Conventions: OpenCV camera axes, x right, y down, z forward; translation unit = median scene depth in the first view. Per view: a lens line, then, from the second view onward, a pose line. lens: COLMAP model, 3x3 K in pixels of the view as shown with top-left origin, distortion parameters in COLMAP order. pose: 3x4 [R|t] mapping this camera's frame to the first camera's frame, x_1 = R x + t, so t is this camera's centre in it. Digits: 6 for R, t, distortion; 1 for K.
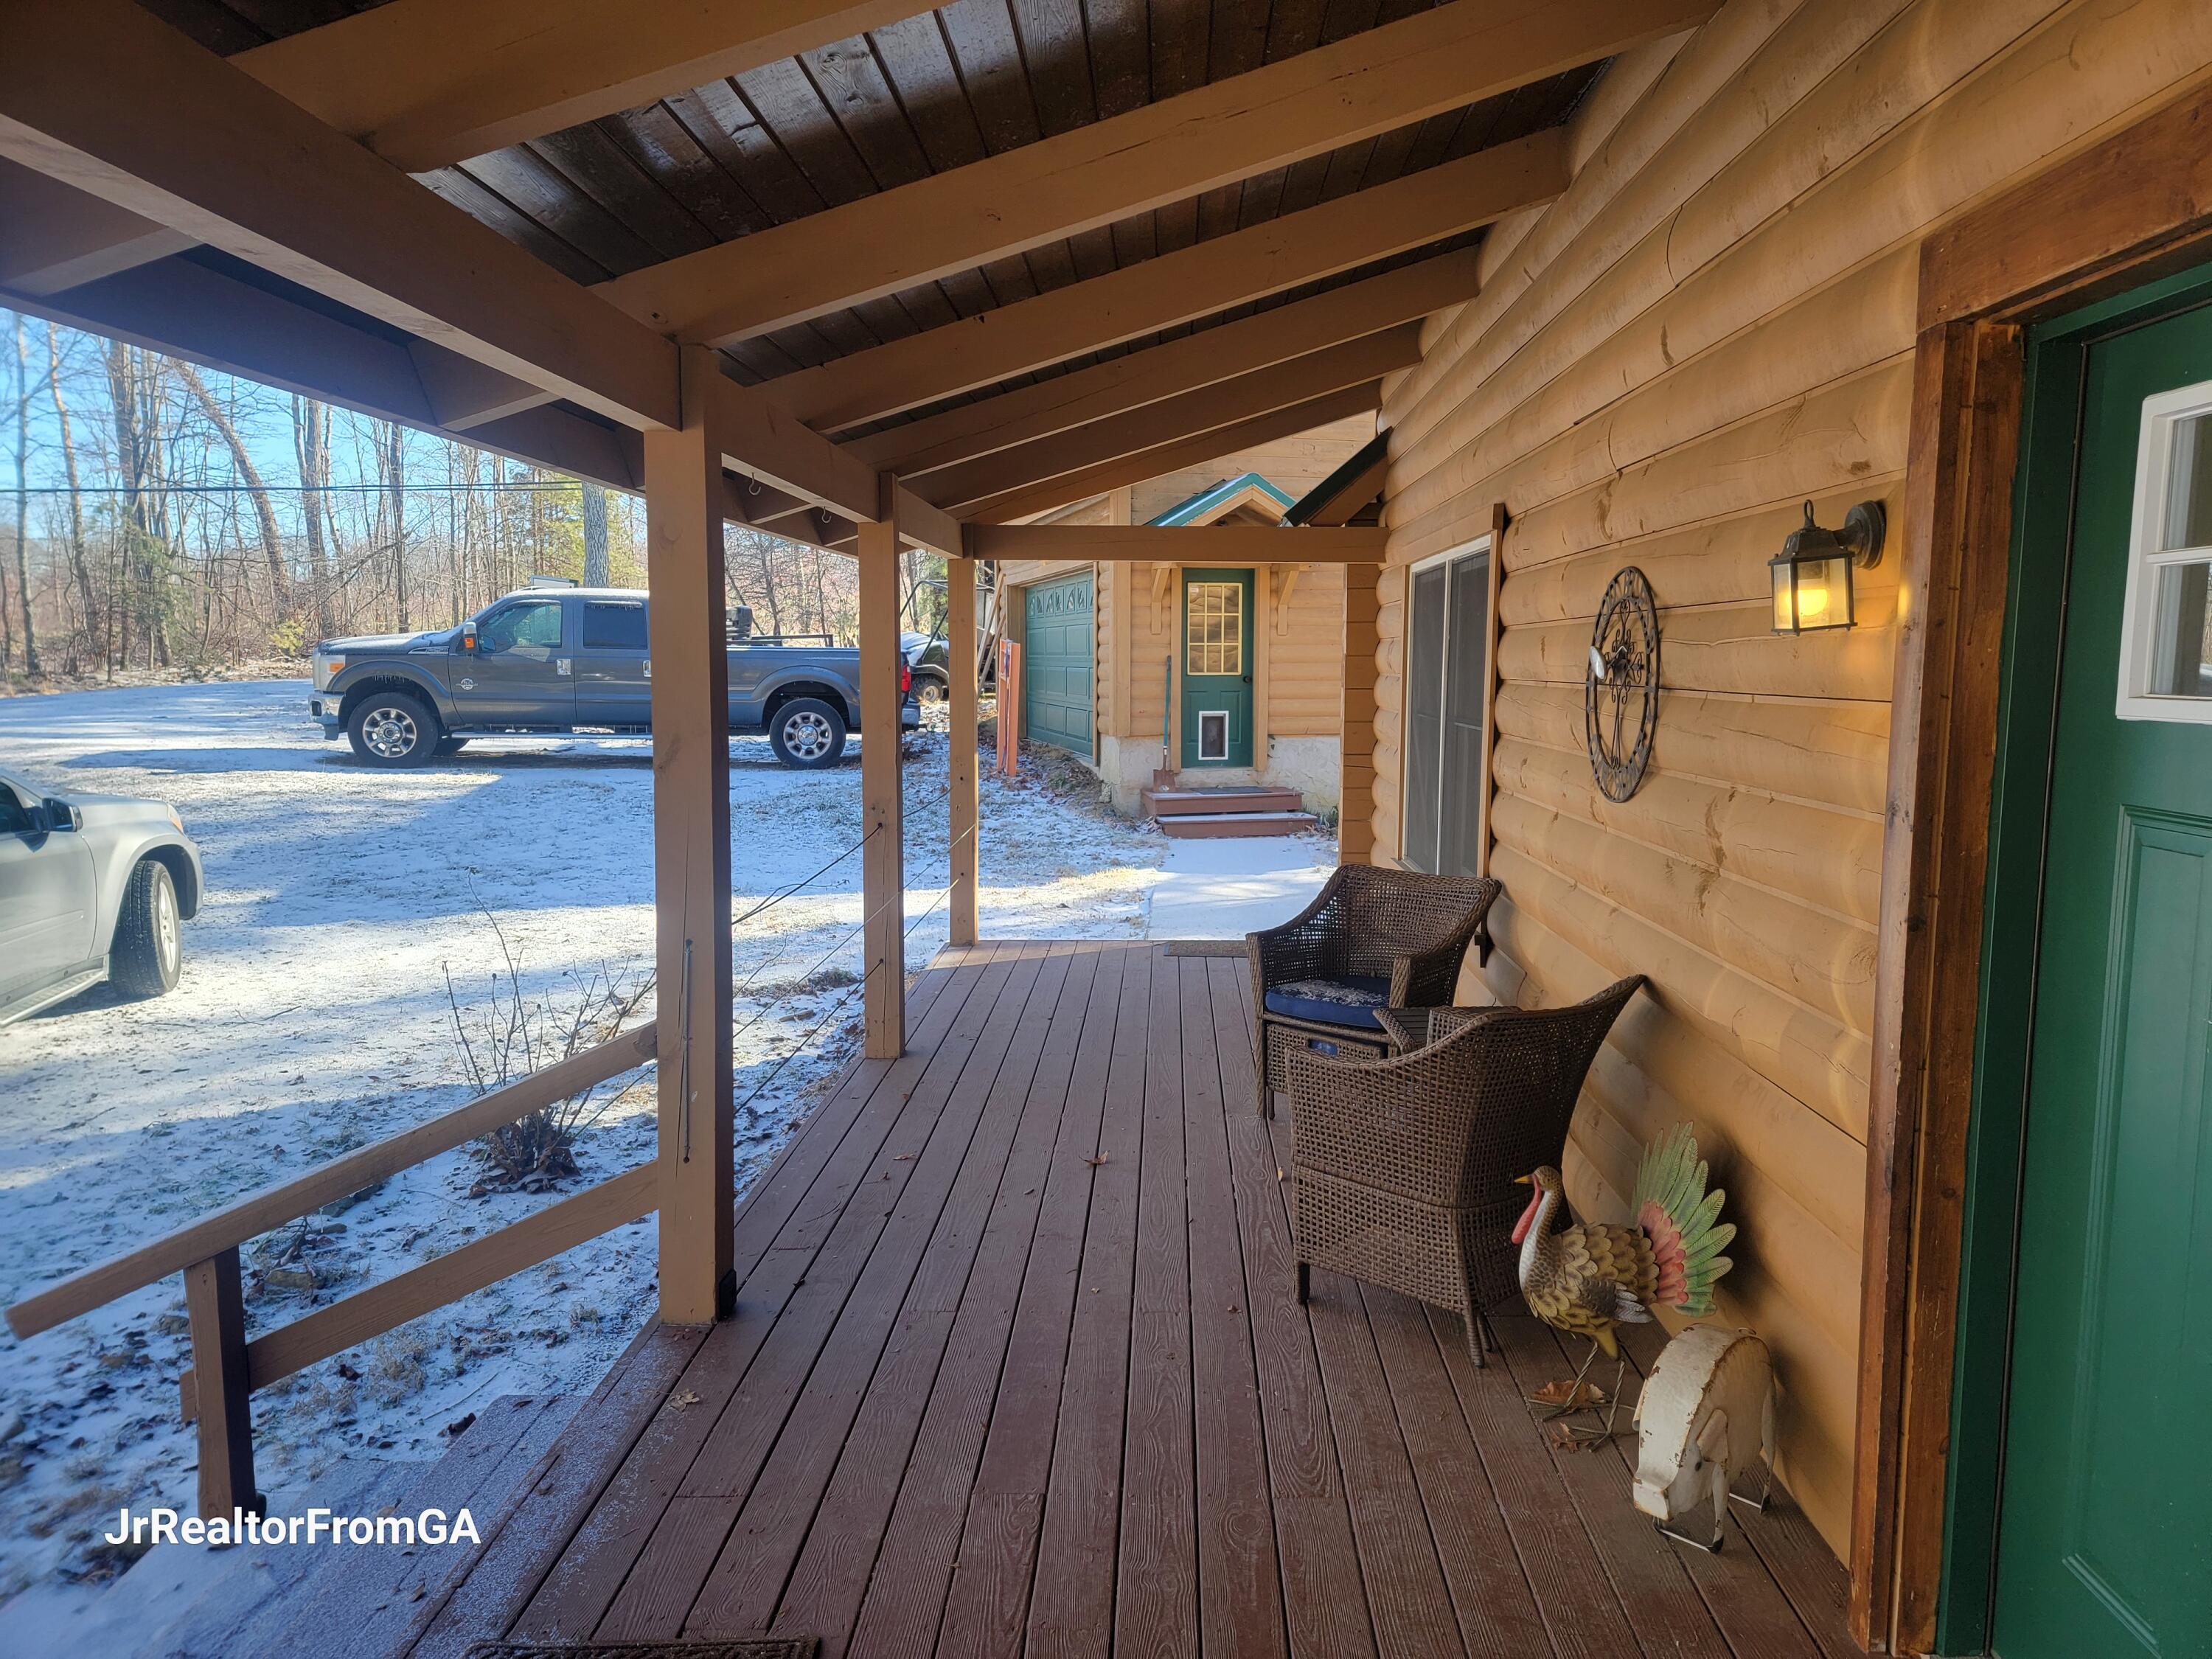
lens RADIAL K [[1519.8, 0, 1106.0], [0, 1519.8, 829.5], [0, 0, 1]] dist [0.076767, -0.002727]
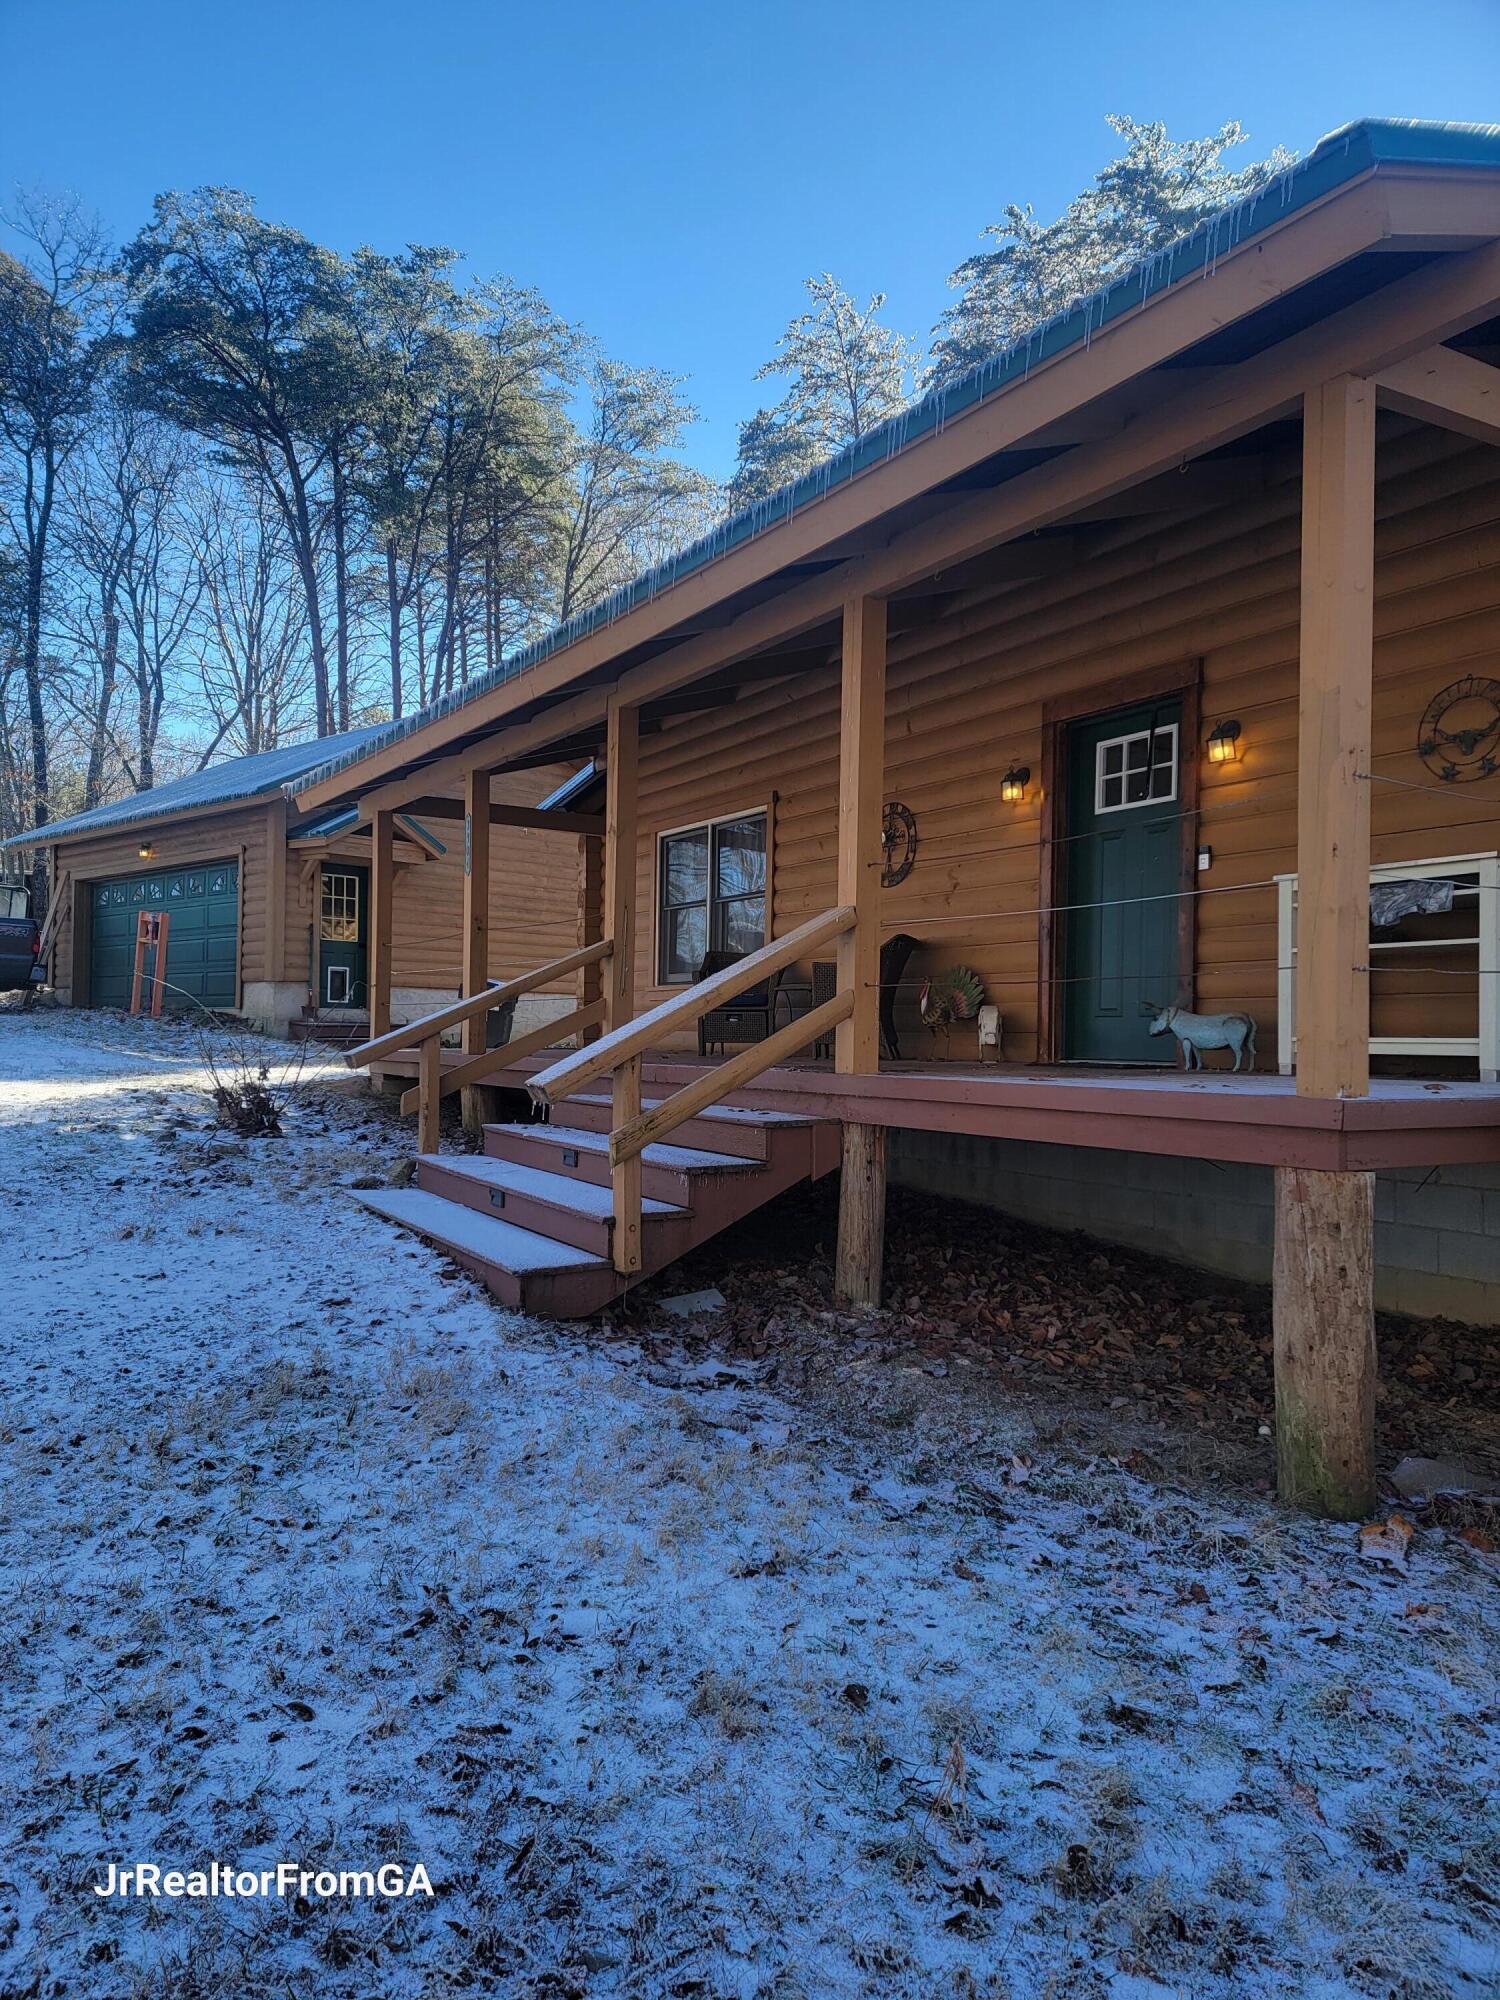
lens RADIAL K [[1374.2, 0, 750.0], [0, 1374.2, 1000.0], [0, 0, 1]] dist [0.076767, -0.002727]
pose [[0.811906, 0.032338, 0.582892, -0.819158], [0.053539, 0.990132, -0.129505, 0.308301], [-0.581328, 0.136353, 0.802163, -0.505809]]
